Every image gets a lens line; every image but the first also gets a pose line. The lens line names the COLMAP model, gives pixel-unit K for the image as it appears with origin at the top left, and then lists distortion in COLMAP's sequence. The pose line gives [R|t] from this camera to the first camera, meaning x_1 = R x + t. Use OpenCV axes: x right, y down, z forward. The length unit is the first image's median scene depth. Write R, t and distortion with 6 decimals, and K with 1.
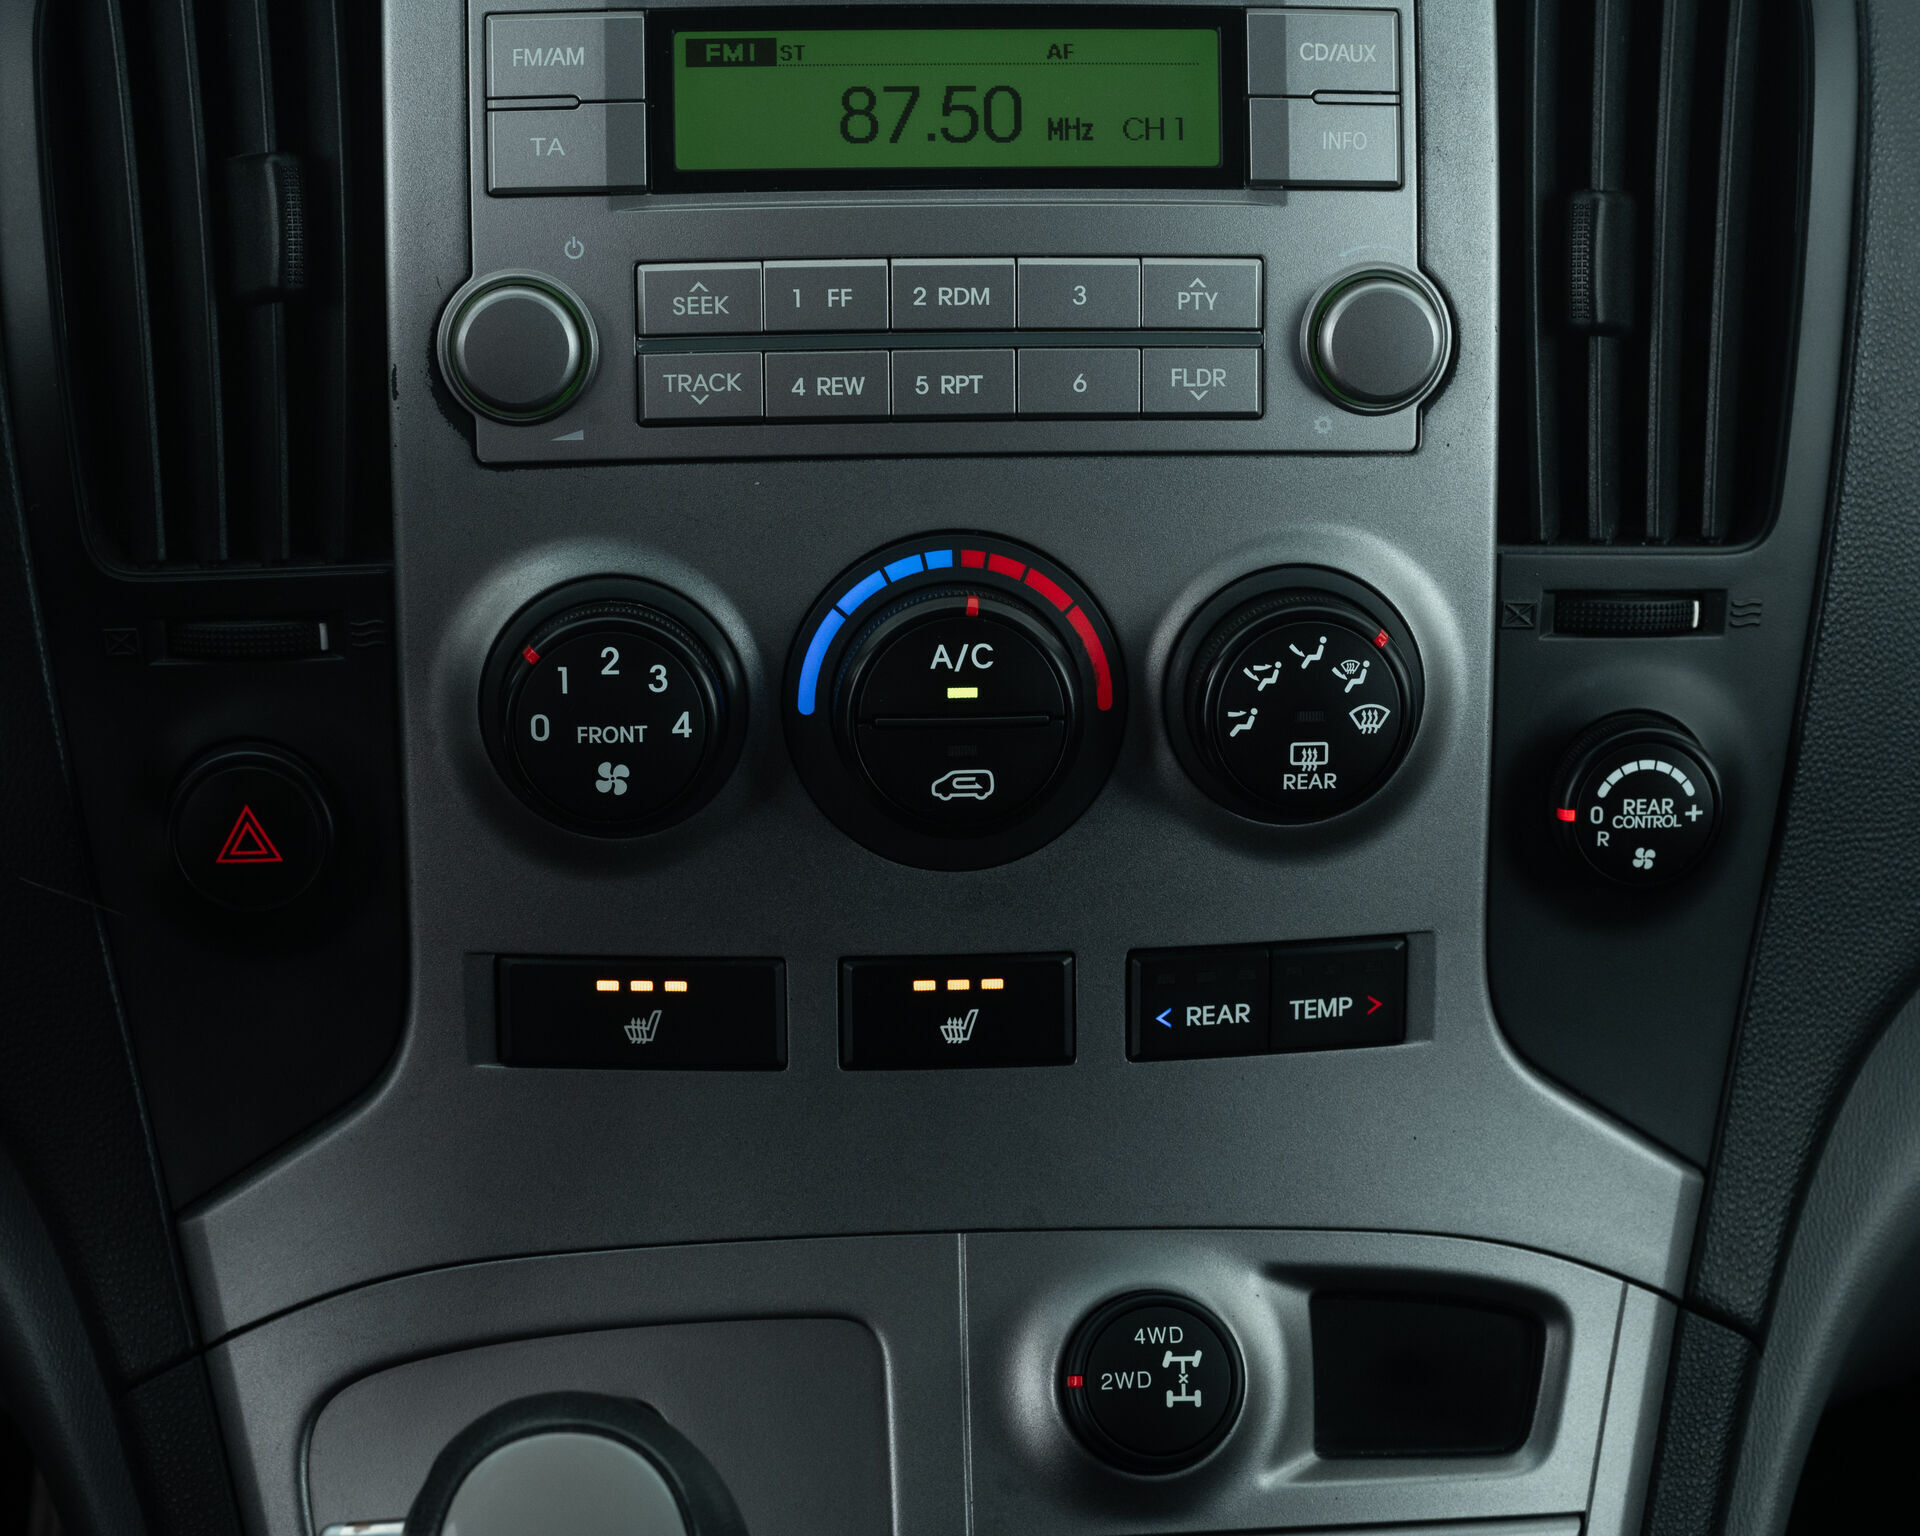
lens RADIAL K [[3471.8, 0, 960.0], [0, 3471.8, 768.0], [0, 0, 1]] dist [-0.130859, 0.151608]
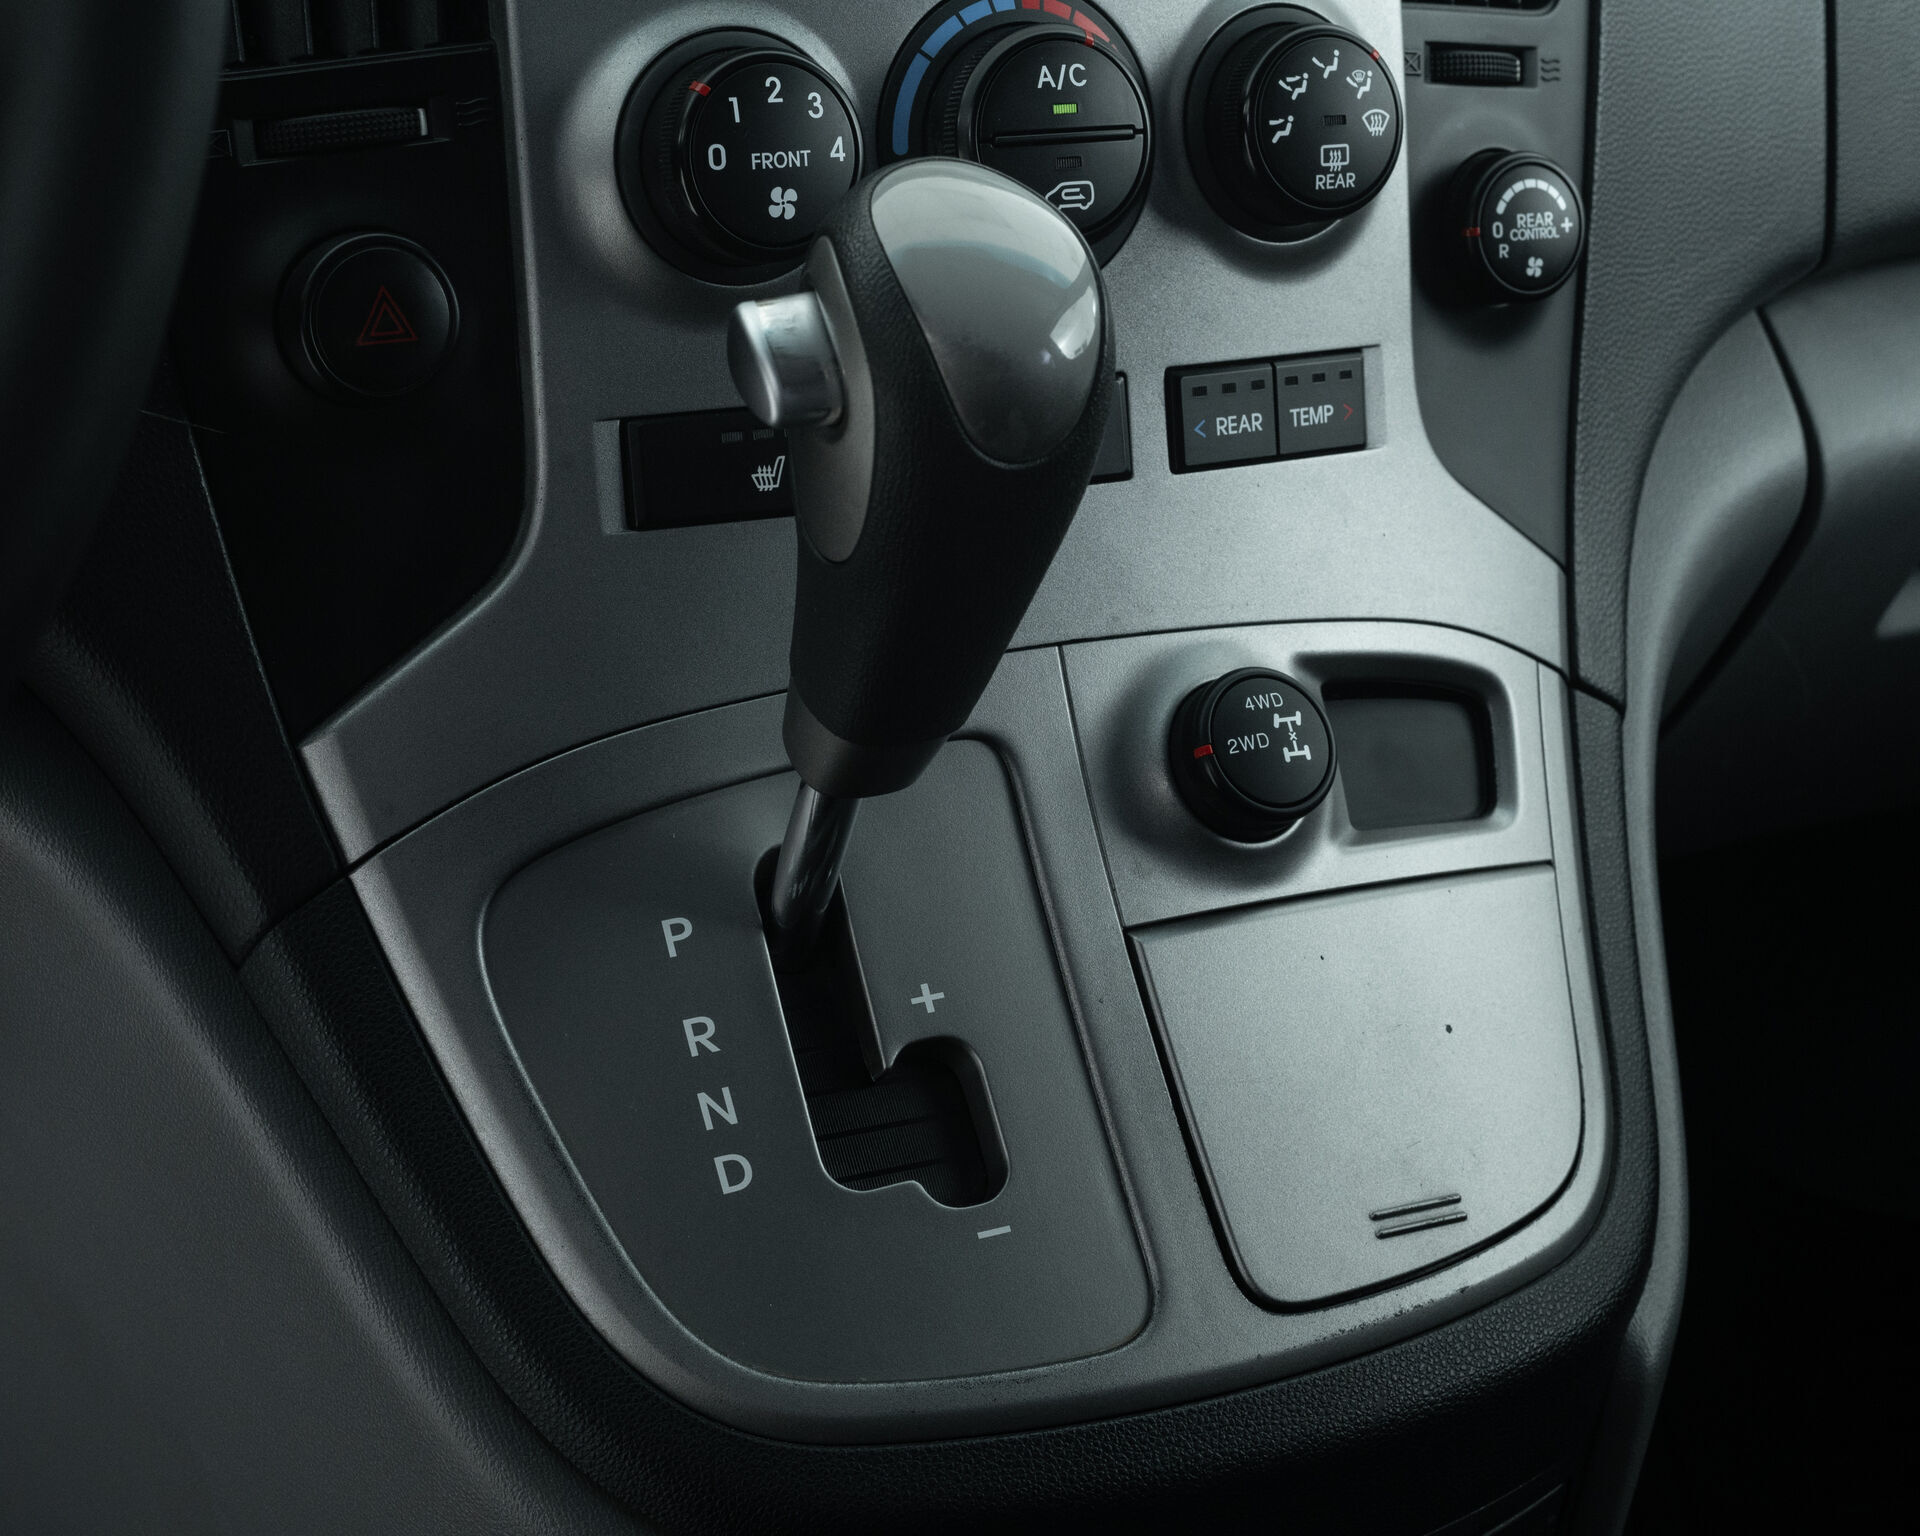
lens RADIAL K [[3807.7, 0, 965.8], [0, 3807.7, 836.4], [0, 0, 1]] dist [-0.132308, 0.030604]
pose [[0.901577, -0.125530, 0.414005, -0.533194], [0.143801, 0.989520, -0.013125, 0.209352], [-0.408019, 0.071368, 0.910180, -0.053937]]
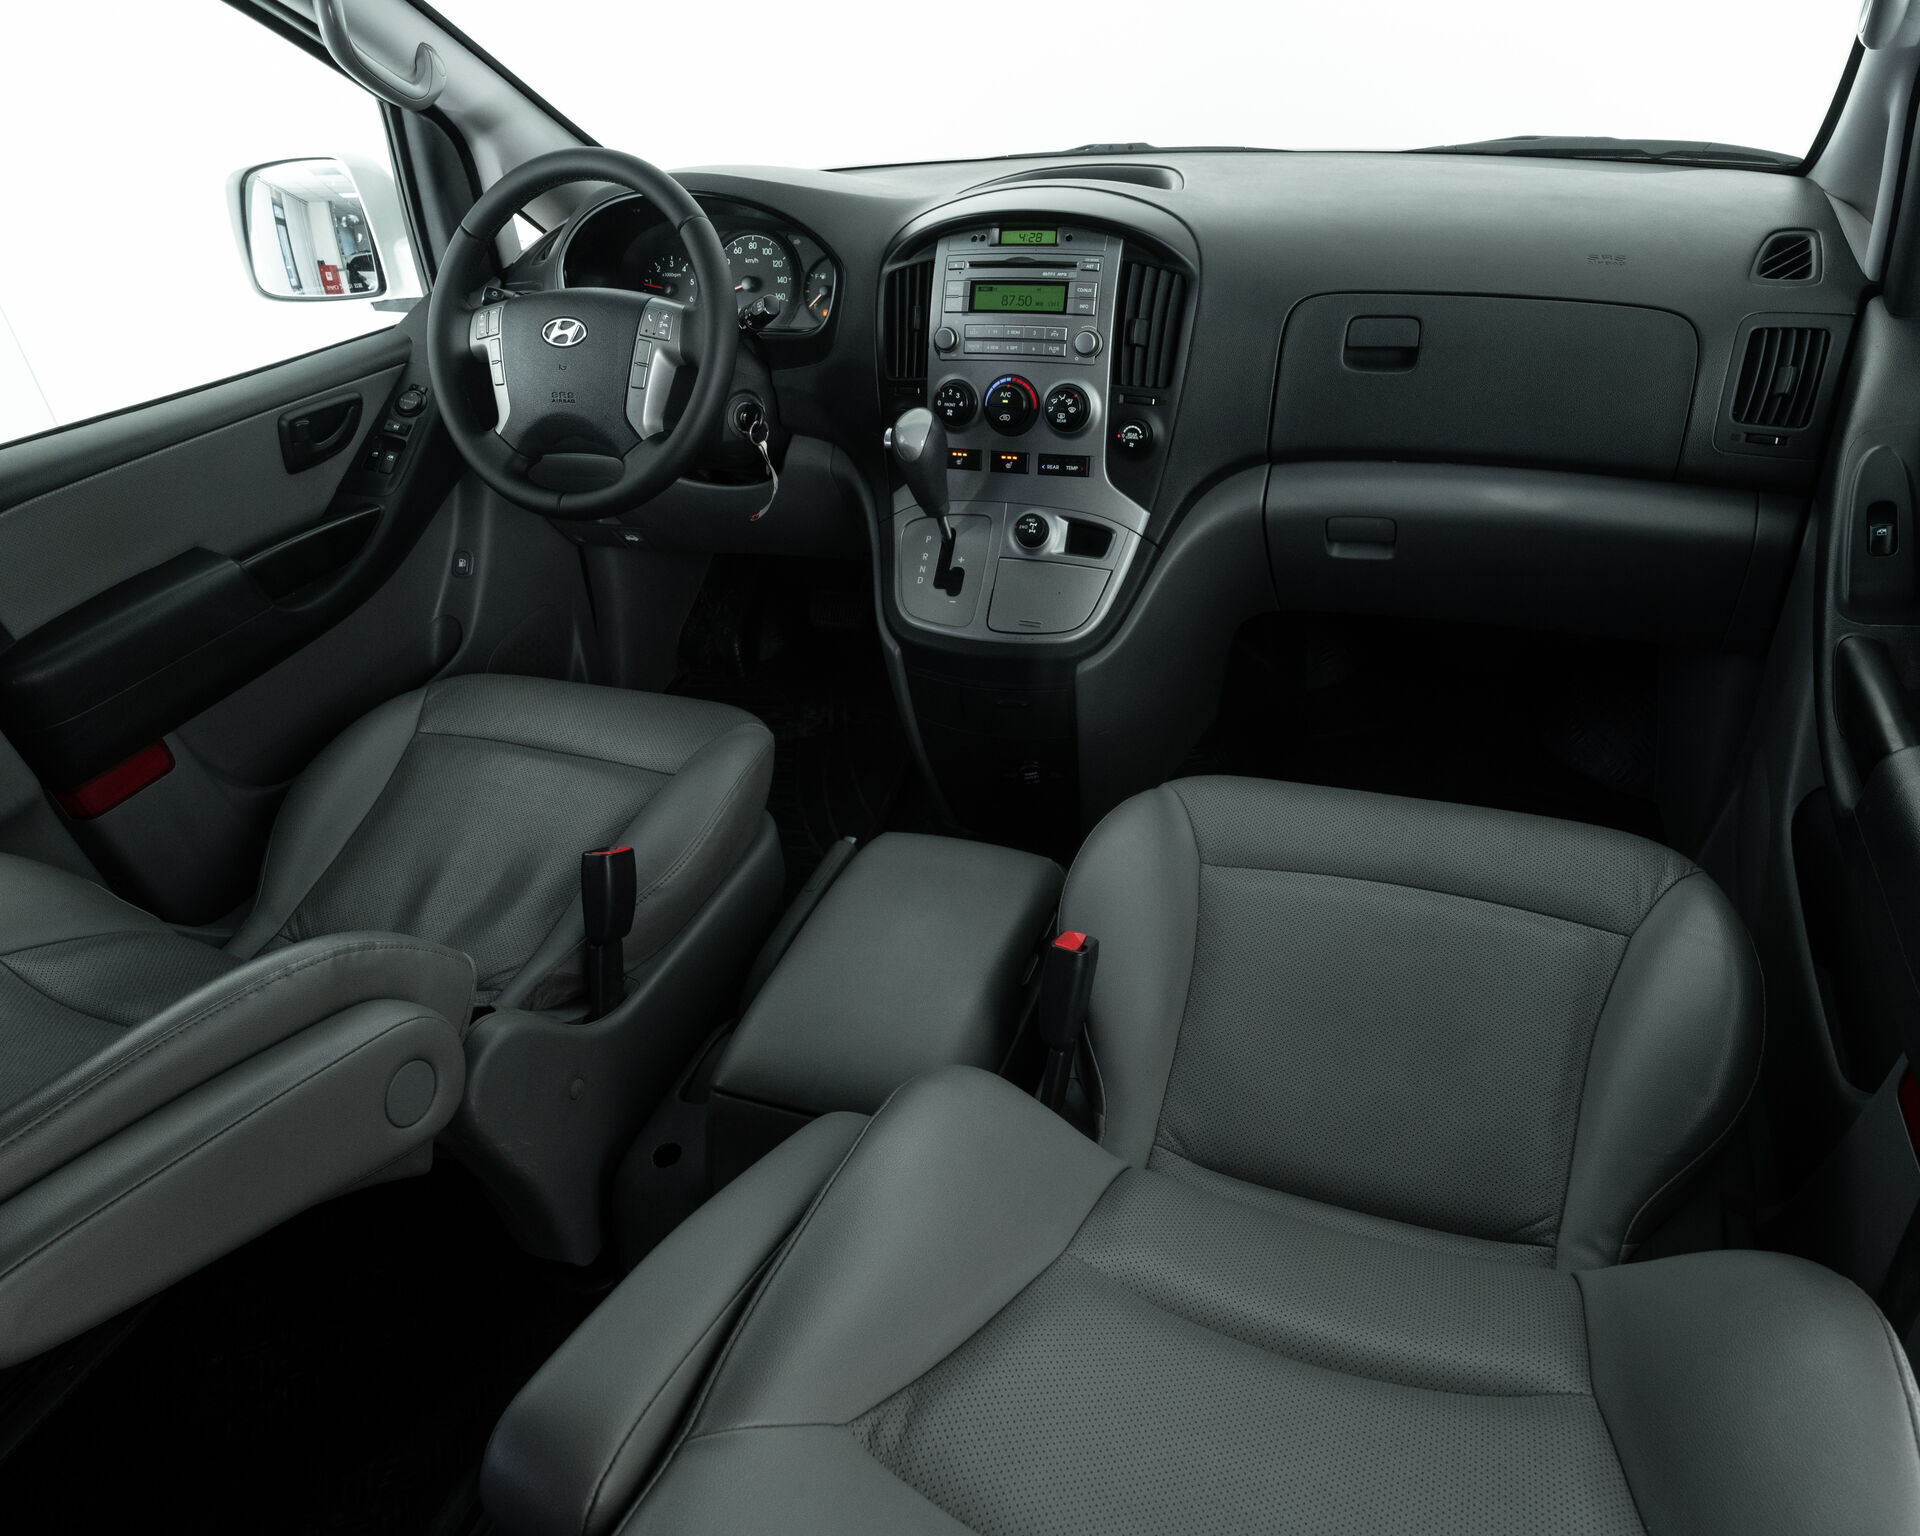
lens RADIAL K [[1343.5, 0, 964.2], [0, 1343.5, 765.5], [0, 0, 1]] dist [-0.024523, 0.000237]
pose [[0.897987, 0.159766, -0.409992, 0.936745], [-0.122903, 0.985741, 0.114936, 0.323526], [0.422509, -0.052822, 0.904818, -1.078435]]
